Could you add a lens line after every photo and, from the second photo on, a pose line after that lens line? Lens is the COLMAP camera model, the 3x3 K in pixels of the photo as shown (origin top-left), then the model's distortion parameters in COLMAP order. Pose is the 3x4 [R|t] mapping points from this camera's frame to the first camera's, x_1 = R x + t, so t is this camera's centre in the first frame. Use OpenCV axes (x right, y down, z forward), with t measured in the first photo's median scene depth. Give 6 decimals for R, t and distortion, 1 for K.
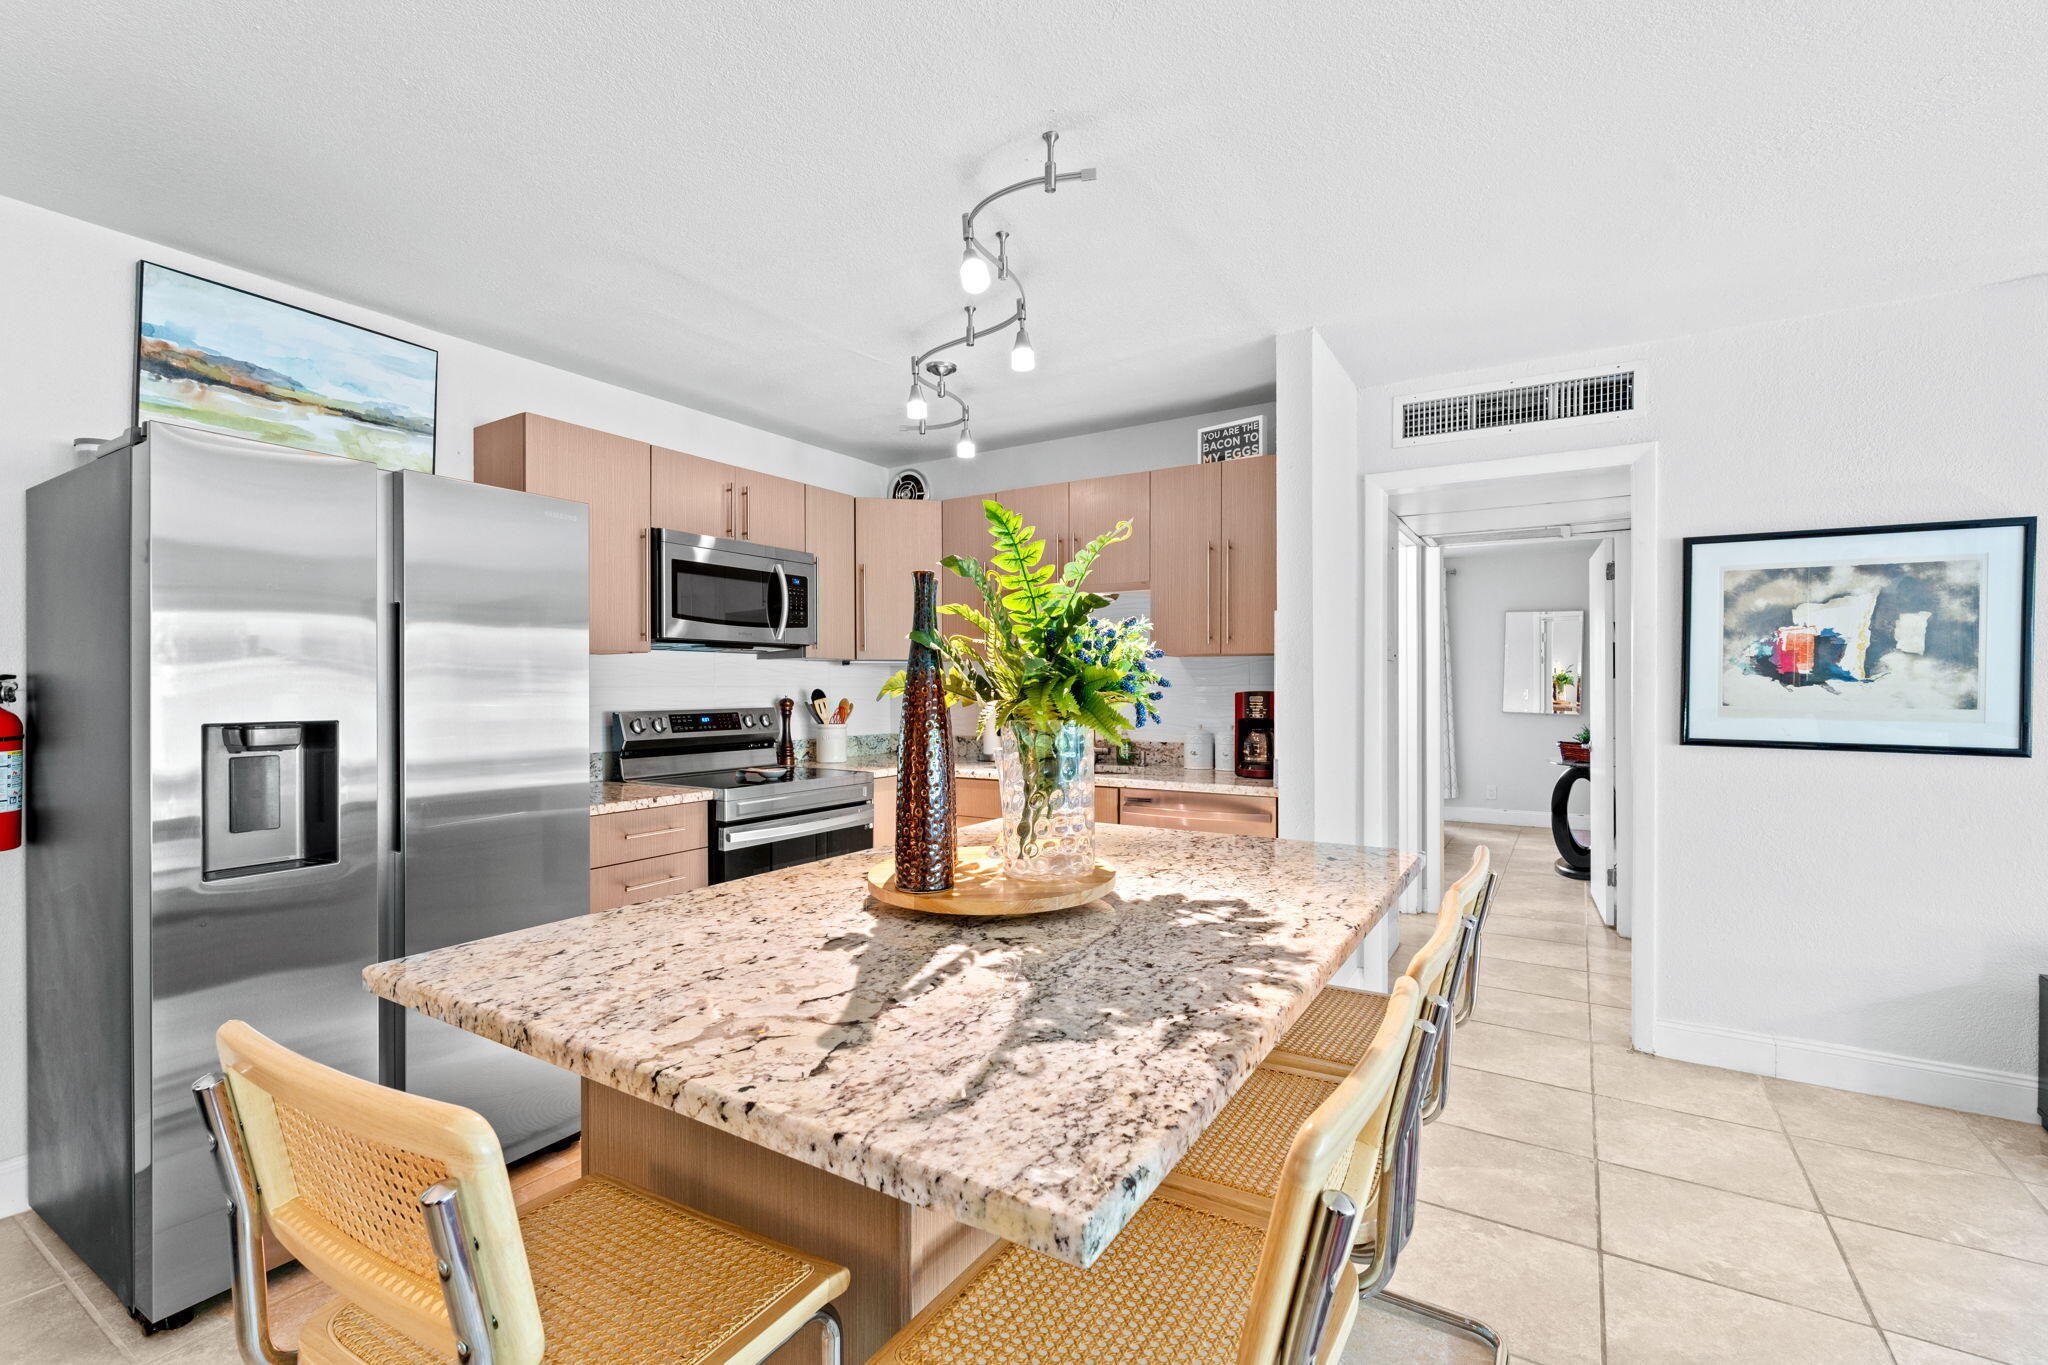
lens RADIAL K [[894.9, 0, 1014.0], [0, 894.9, 686.9], [0, 0, 1]] dist [-0.006586, 0.000899]
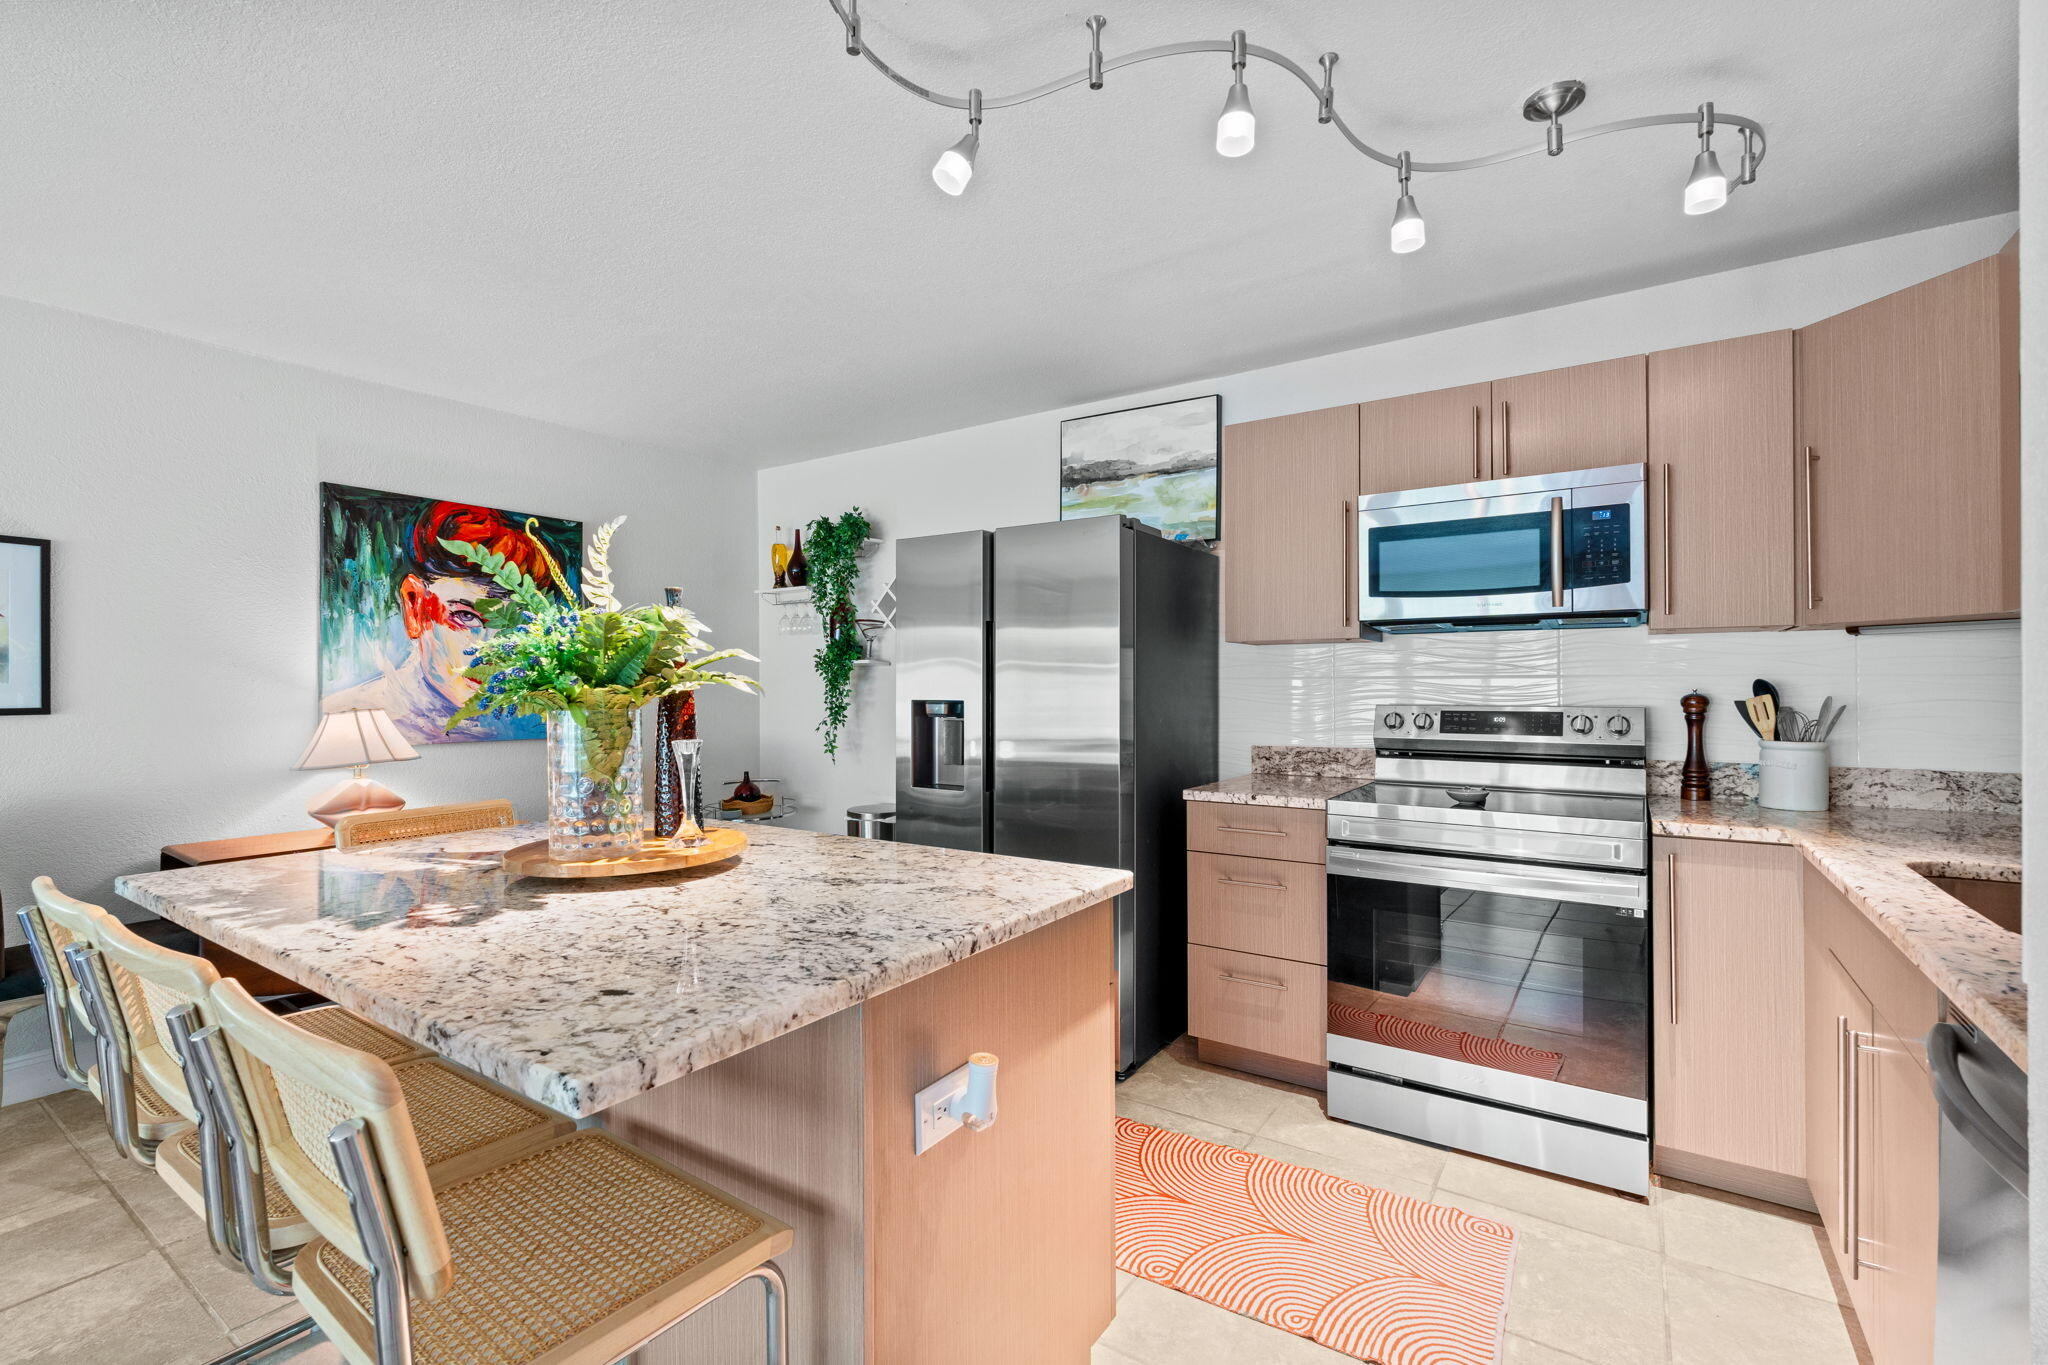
lens RADIAL K [[894.9, 0, 1014.5], [0, 894.9, 679.1], [0, 0, 1]] dist [-0.006586, 0.000899]
pose [[-0.035136, 0.000081, -0.999383, 0.560298], [0.005123, 0.999987, -0.000099, 0.000031], [0.999369, -0.005124, -0.035136, 0.789360]]
